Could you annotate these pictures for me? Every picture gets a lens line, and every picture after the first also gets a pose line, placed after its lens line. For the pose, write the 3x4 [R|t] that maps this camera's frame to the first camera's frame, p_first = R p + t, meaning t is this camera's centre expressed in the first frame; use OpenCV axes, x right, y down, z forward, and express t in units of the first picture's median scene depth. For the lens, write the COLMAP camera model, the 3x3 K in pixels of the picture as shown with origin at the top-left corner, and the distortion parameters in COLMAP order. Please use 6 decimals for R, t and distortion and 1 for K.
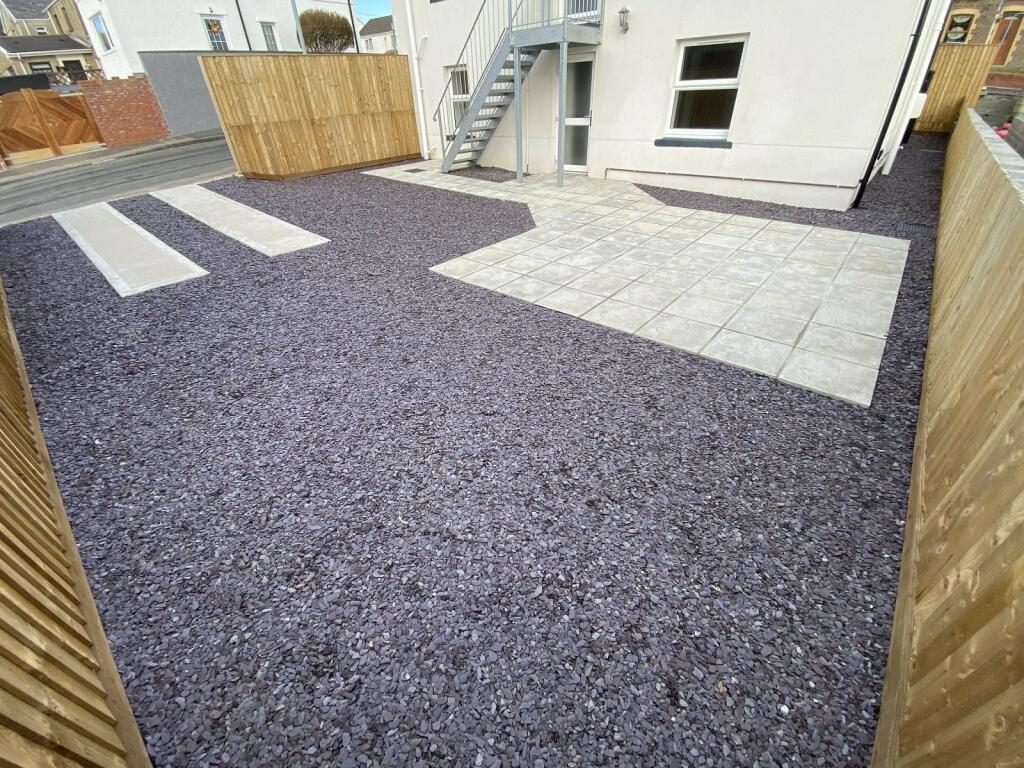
lens RADIAL K [[420.5, 0, 512.0], [0, 420.5, 384.0], [0, 0, 1]] dist [-0.000195, -0.009062]
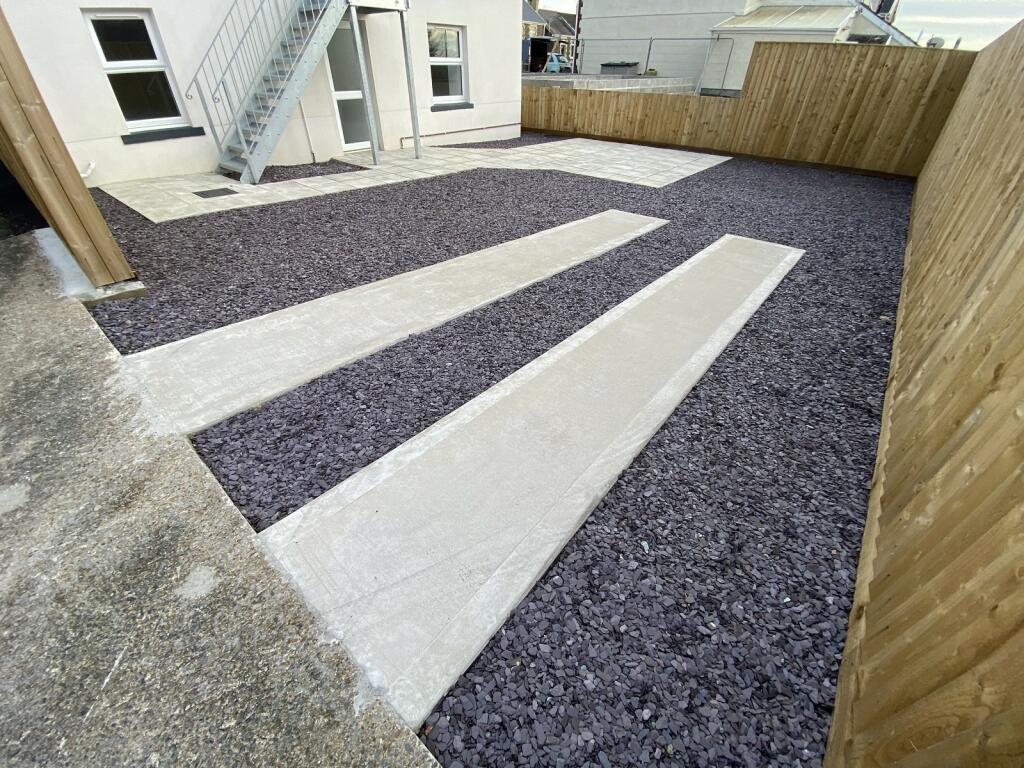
lens RADIAL K [[420.5, 0, 512.0], [0, 420.5, 384.0], [0, 0, 1]] dist [-0.000195, -0.009062]
pose [[-0.018459, -0.566571, 0.823806, -0.897810], [0.564658, 0.674062, 0.476237, -0.380006], [-0.825119, 0.473959, 0.307477, 0.635515]]
